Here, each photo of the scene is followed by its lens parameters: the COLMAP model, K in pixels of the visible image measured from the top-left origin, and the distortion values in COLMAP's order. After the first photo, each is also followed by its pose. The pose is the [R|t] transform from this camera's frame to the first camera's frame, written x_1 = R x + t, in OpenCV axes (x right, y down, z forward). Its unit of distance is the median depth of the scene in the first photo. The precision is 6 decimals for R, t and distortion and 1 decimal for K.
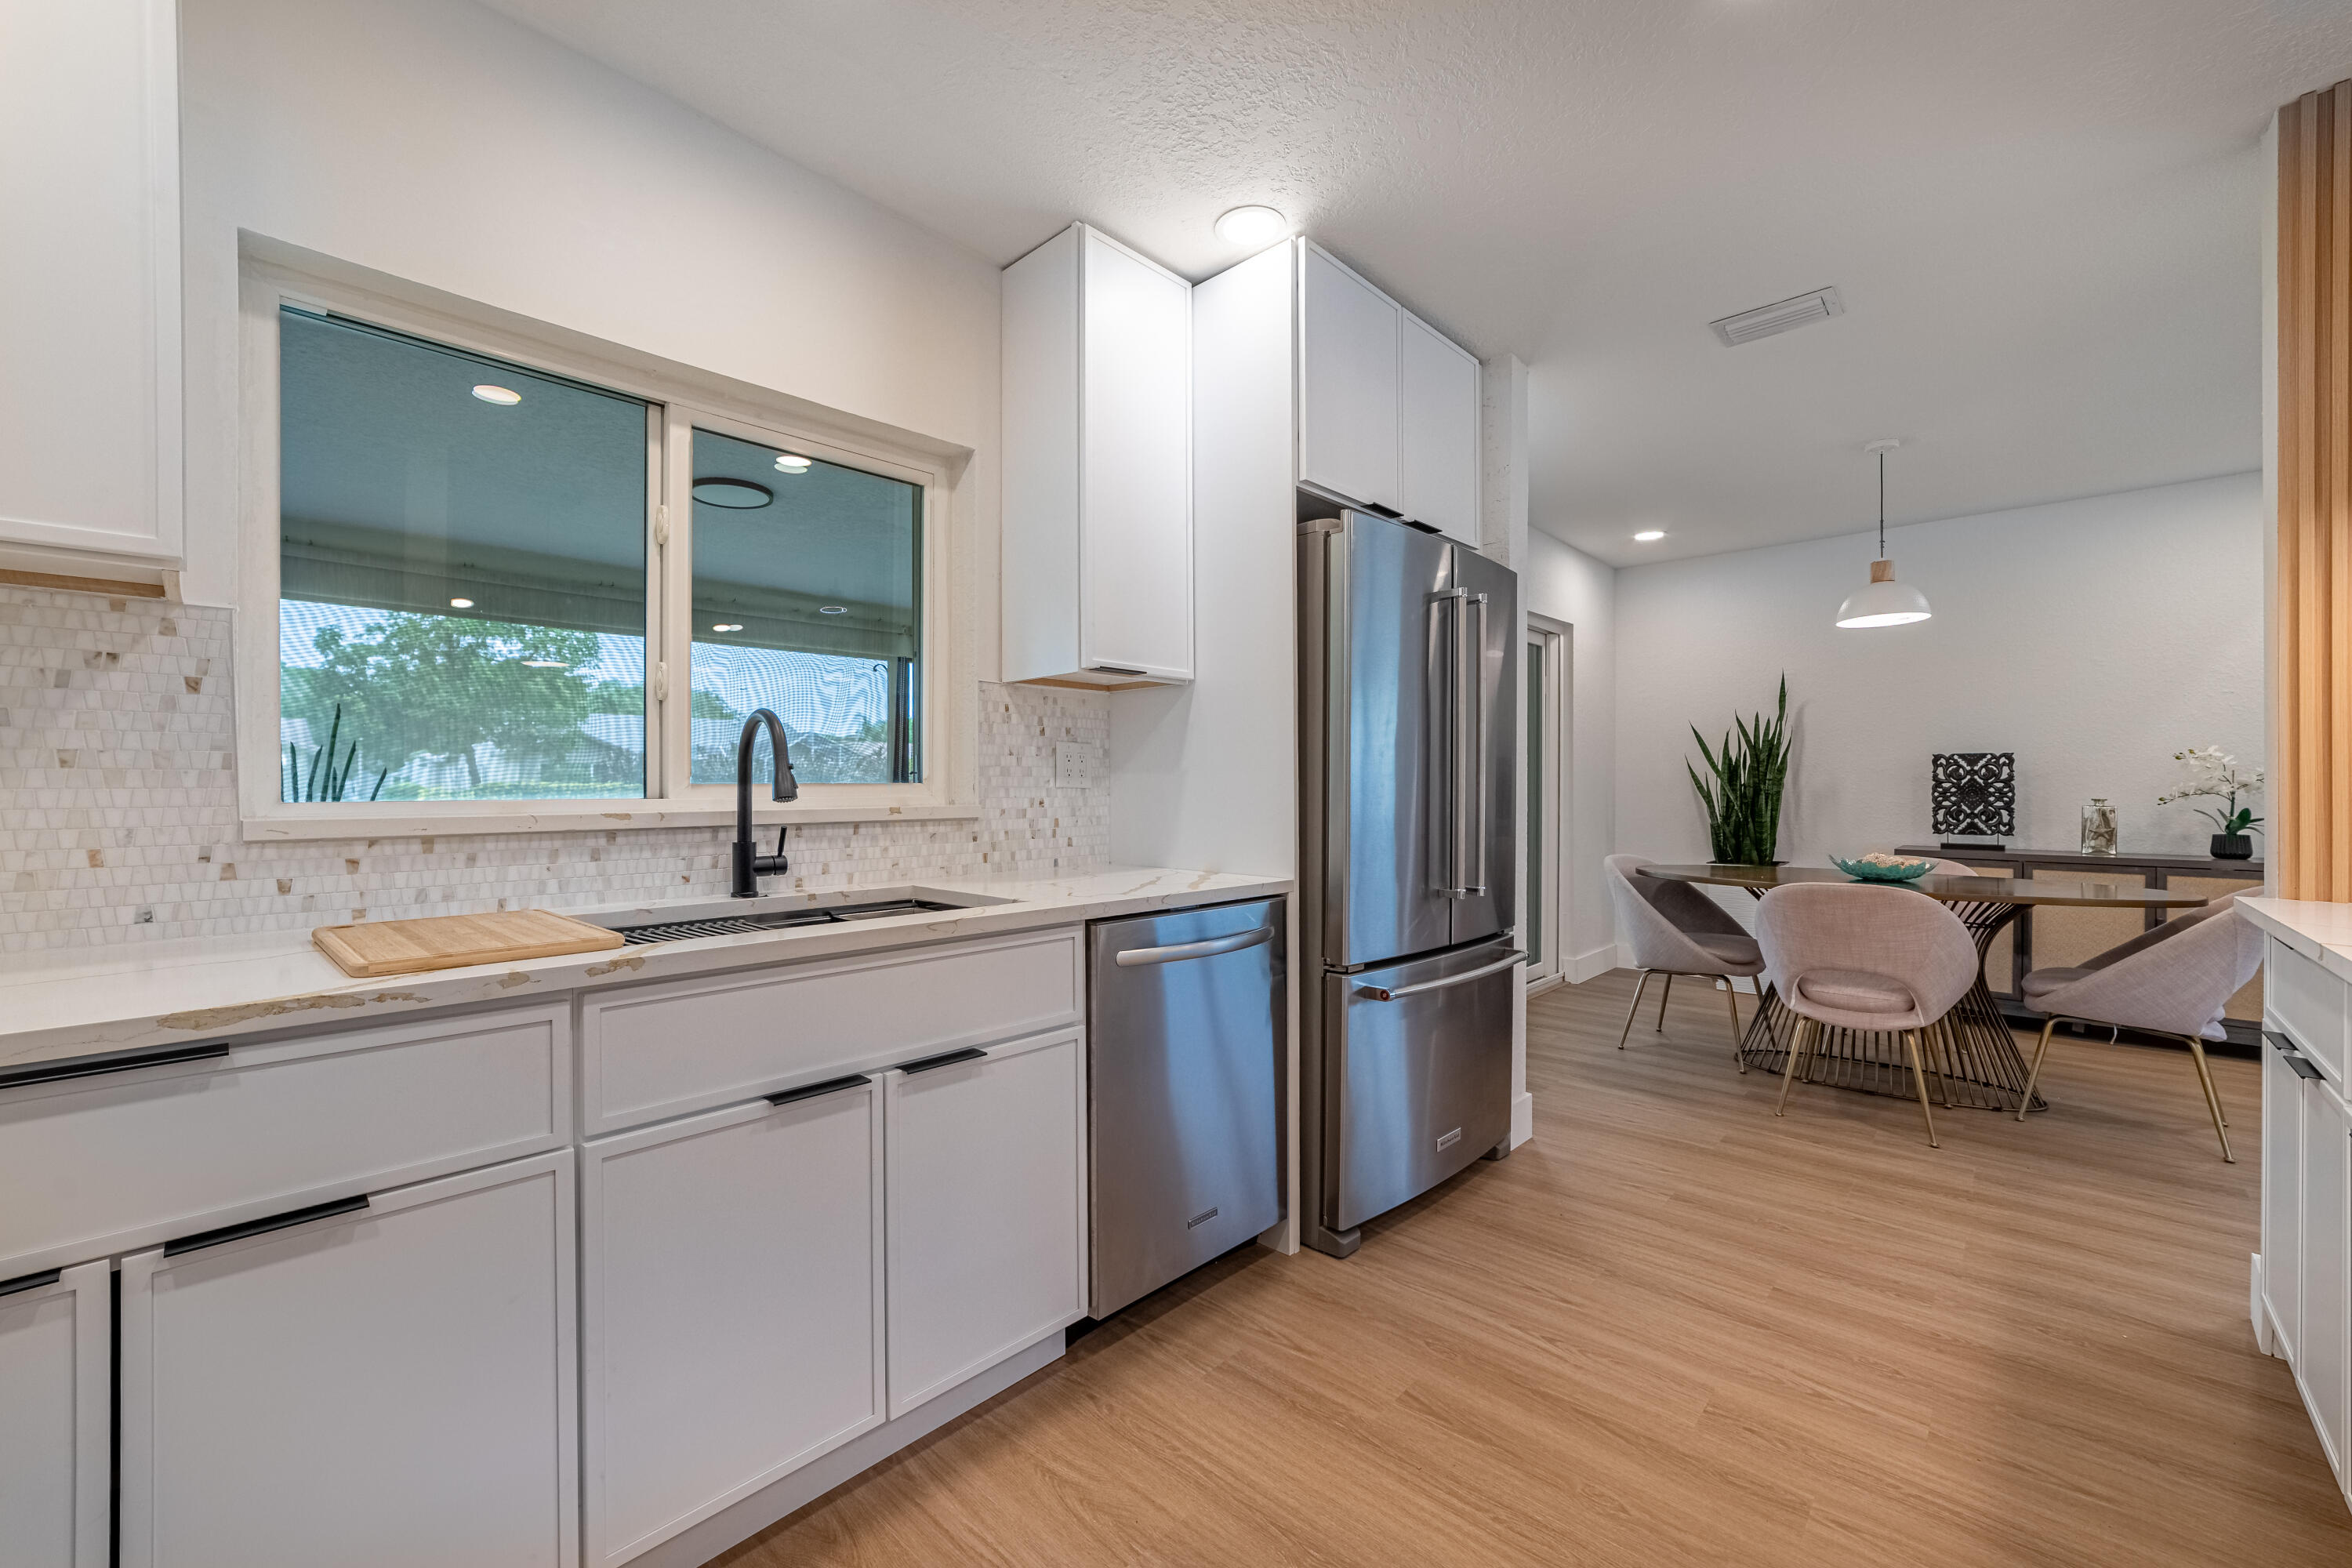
lens RADIAL K [[932.2, 0, 1166.0], [0, 932.2, 789.4], [0, 0, 1]] dist [-0.014225, -0.000147]
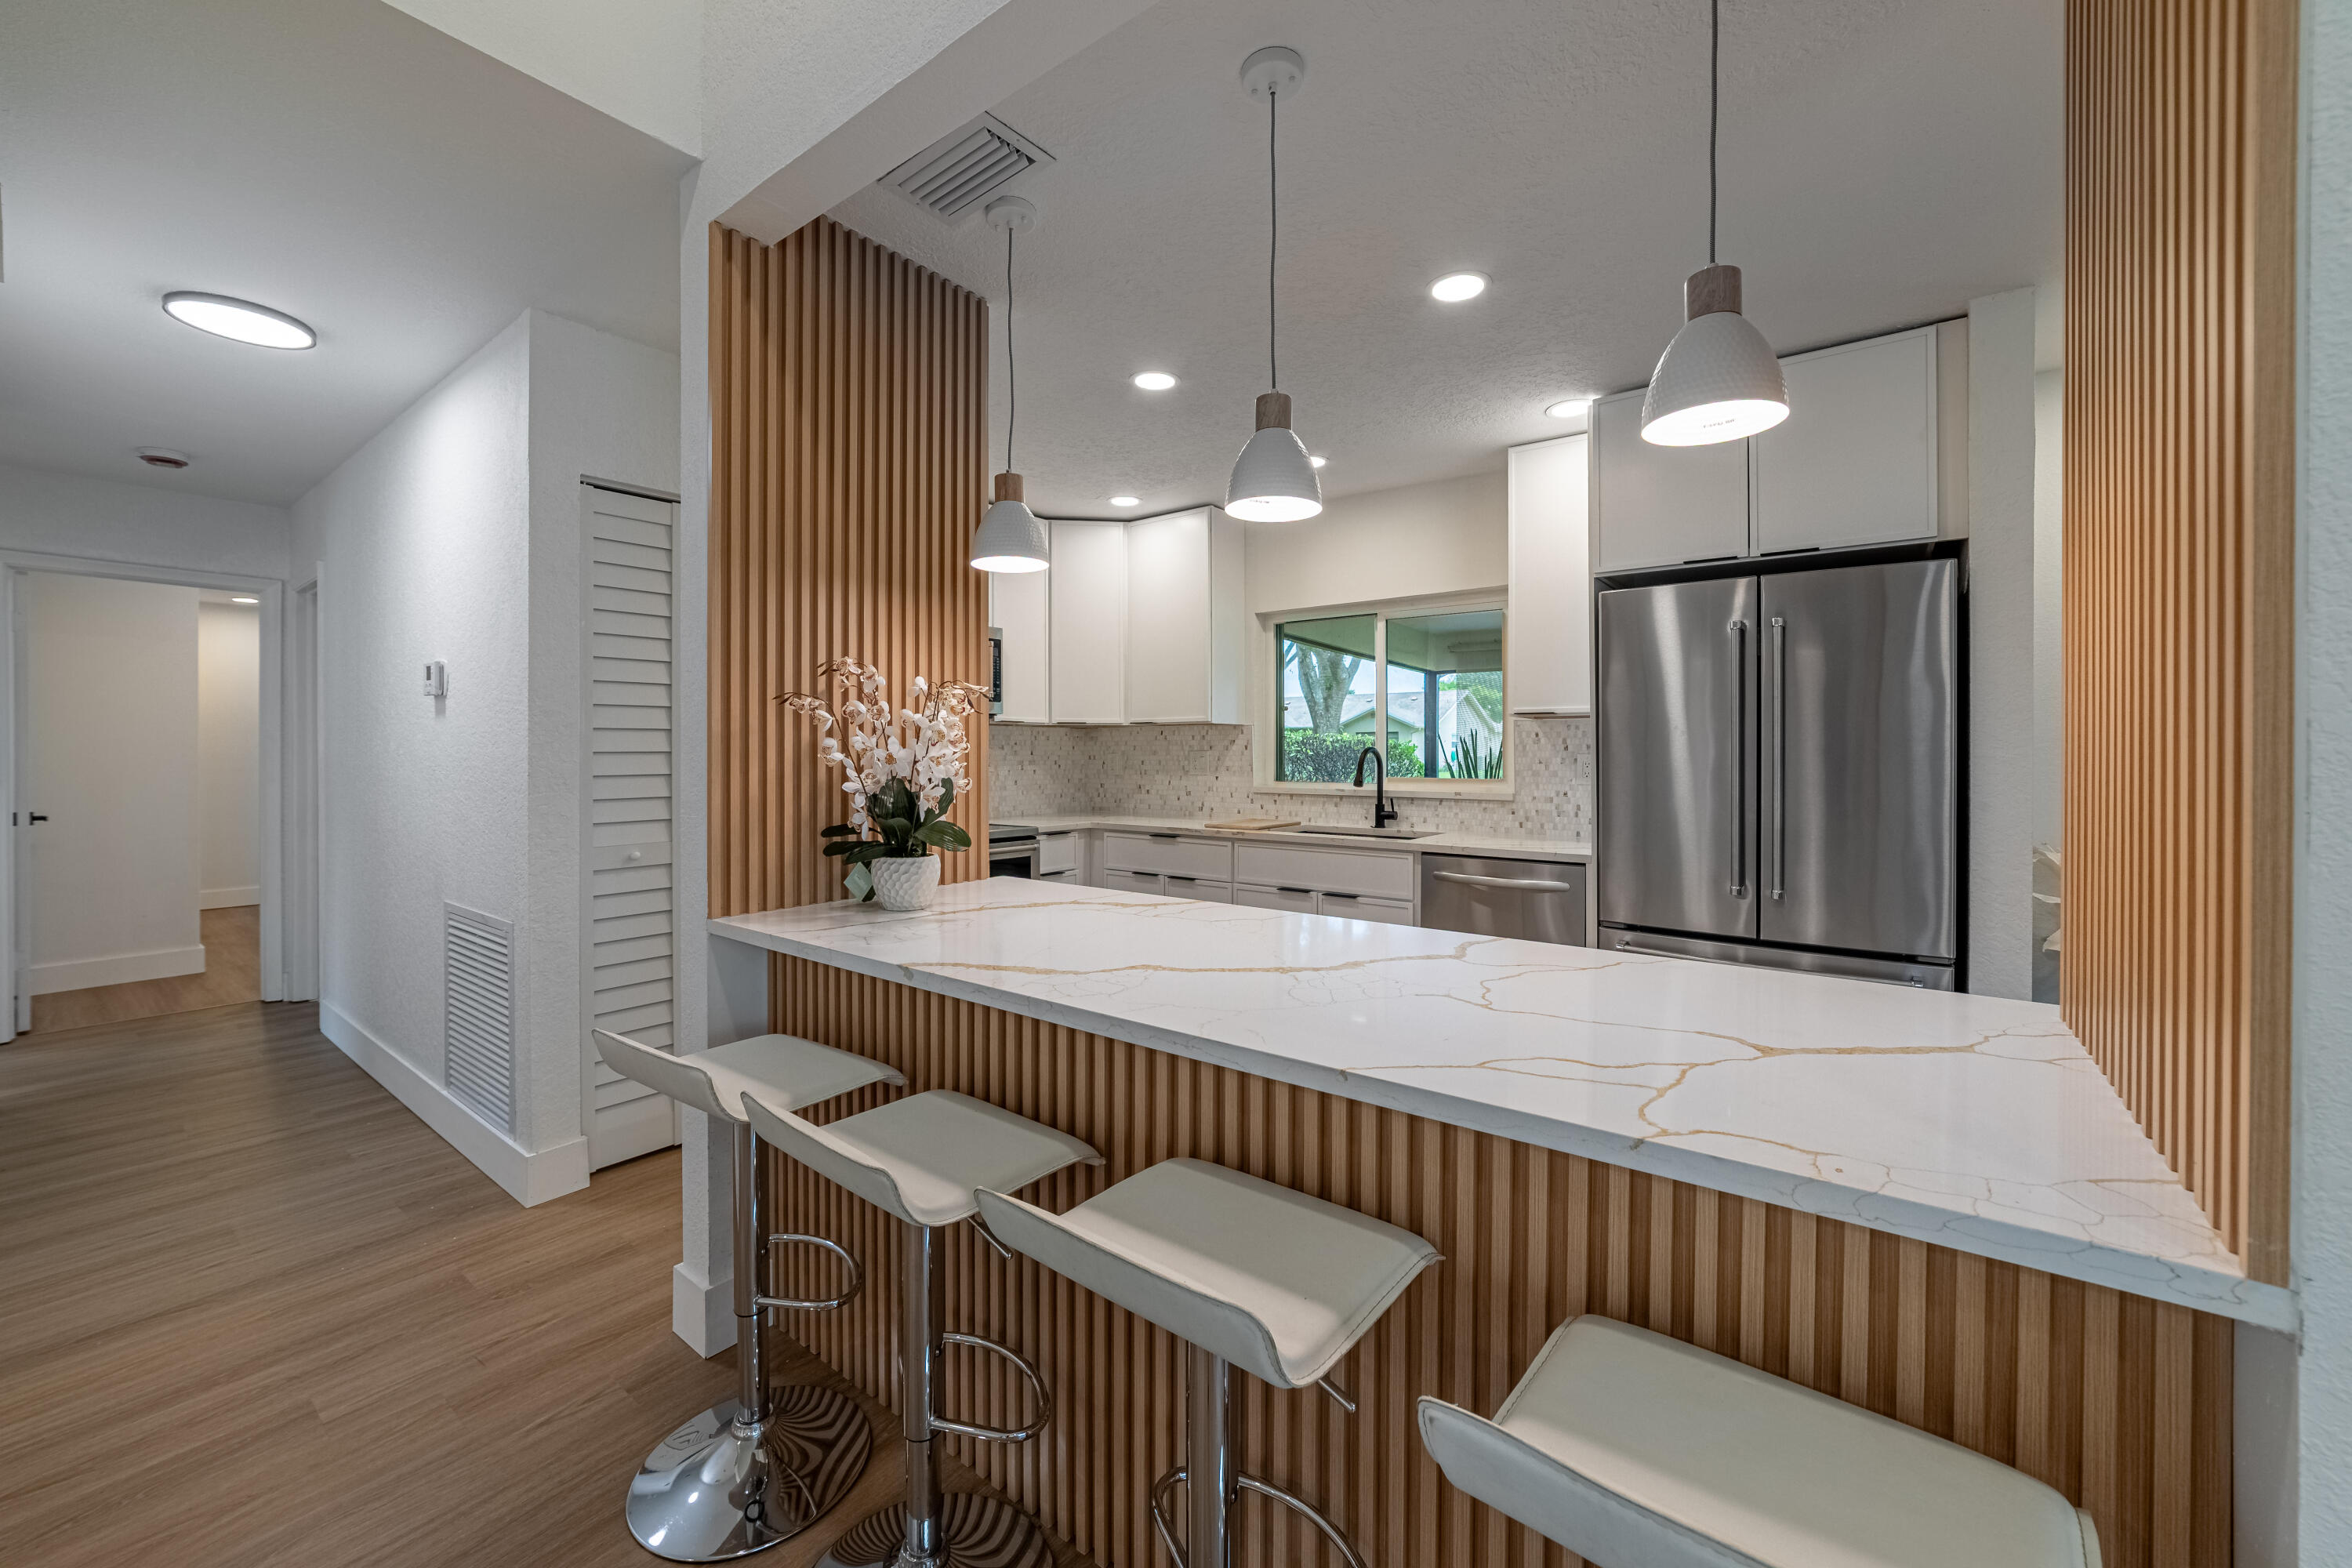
lens RADIAL K [[932.2, 0, 1170.8], [0, 932.2, 760.9], [0, 0, 1]] dist [-0.014225, -0.000147]
pose [[0.095665, 0.011658, -0.995345, 1.776471], [-0.005862, 0.999921, 0.011148, -0.071536], [0.995396, 0.004768, 0.095726, 0.267876]]
